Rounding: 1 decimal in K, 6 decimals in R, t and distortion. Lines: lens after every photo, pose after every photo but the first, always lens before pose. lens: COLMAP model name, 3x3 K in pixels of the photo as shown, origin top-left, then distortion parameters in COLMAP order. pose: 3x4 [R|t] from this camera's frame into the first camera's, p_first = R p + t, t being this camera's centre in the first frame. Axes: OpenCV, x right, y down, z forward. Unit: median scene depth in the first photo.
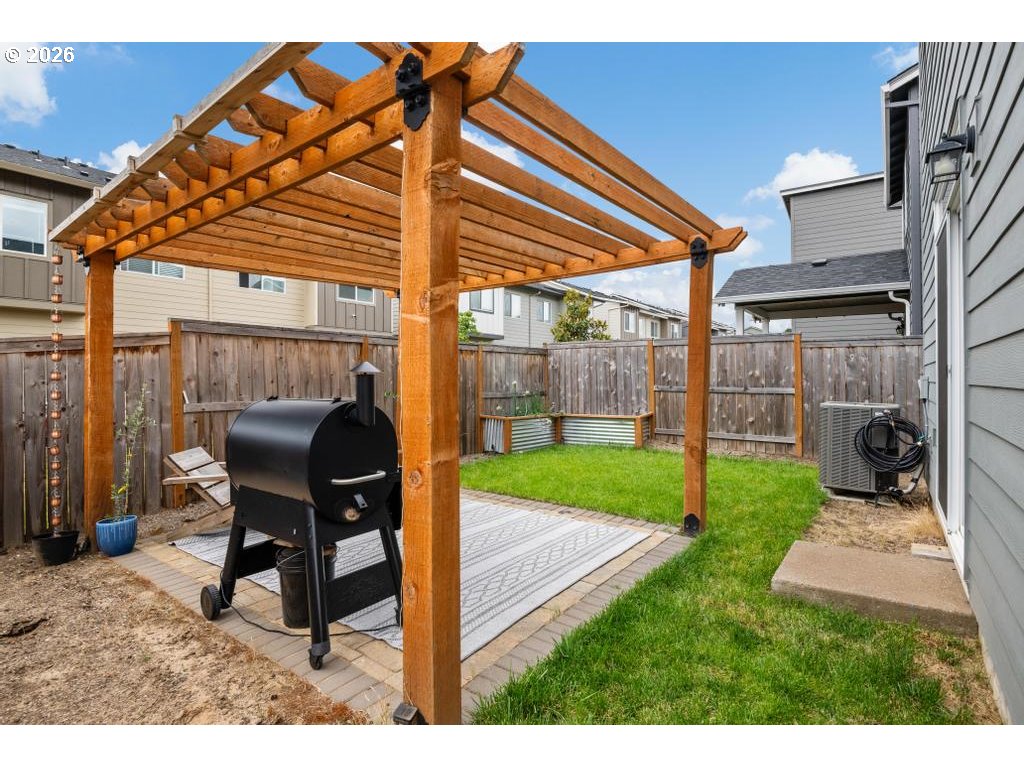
lens RADIAL K [[498.1, 0, 512.0], [0, 498.1, 384.0], [0, 0, 1]] dist [-0.005563, -0.000752]
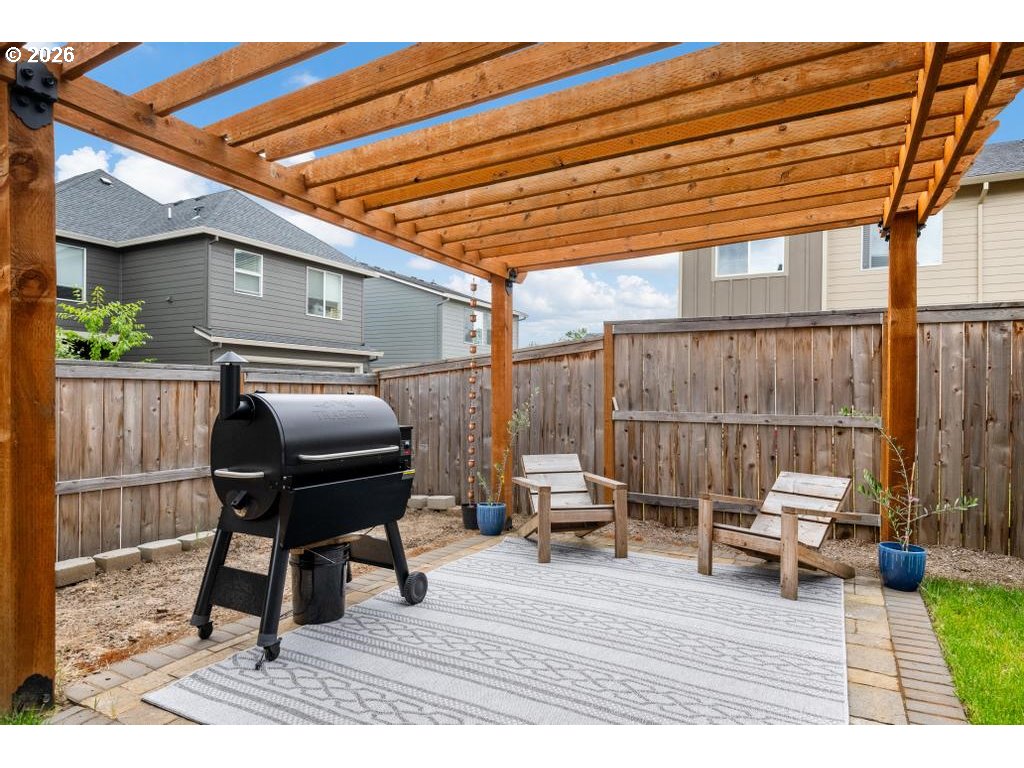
lens RADIAL K [[599.4, 0, 512.8], [0, 599.4, 397.0], [0, 0, 1]] dist [-0.001558, -0.000798]
pose [[0.144131, 0.019471, -0.989367, 0.347202], [-0.018672, 0.999682, 0.016954, -0.001315], [0.989382, 0.016030, 0.144448, 0.495897]]
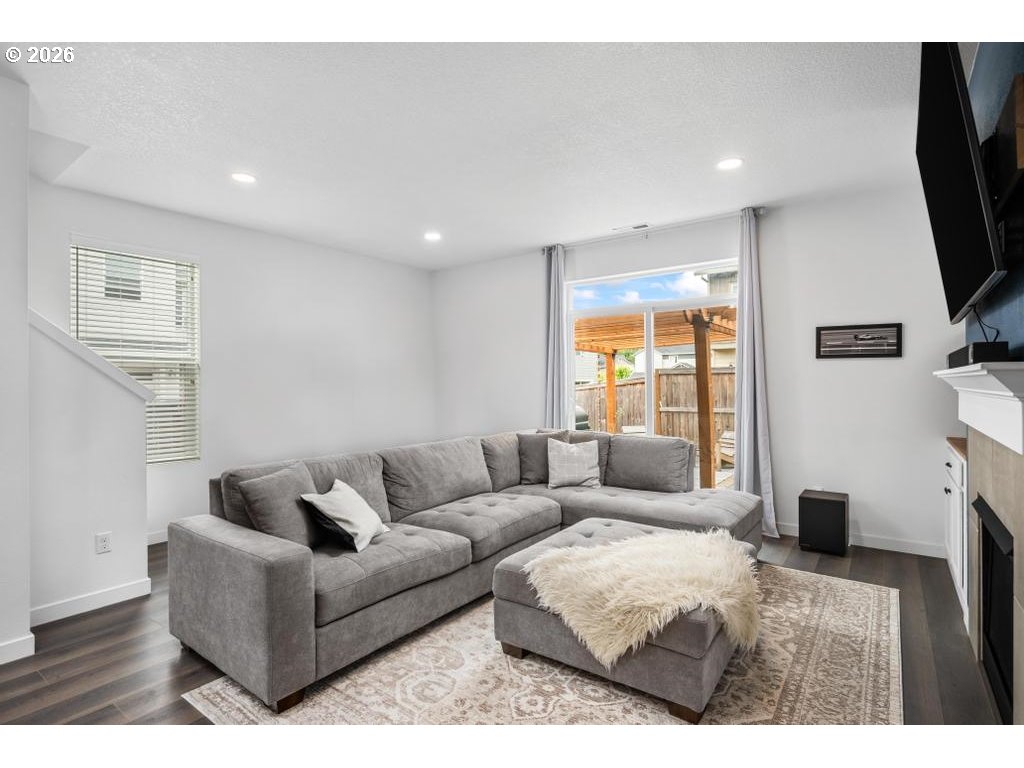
lens RADIAL K [[498.1, 0, 512.0], [0, 498.1, 384.0], [0, 0, 1]] dist [-0.005563, -0.000752]
pose [[-0.000742, 0.014424, -0.999896, 1.208377], [0.004073, 0.999888, 0.014420, -0.076110], [0.999991, -0.004062, -0.000800, 0.262481]]
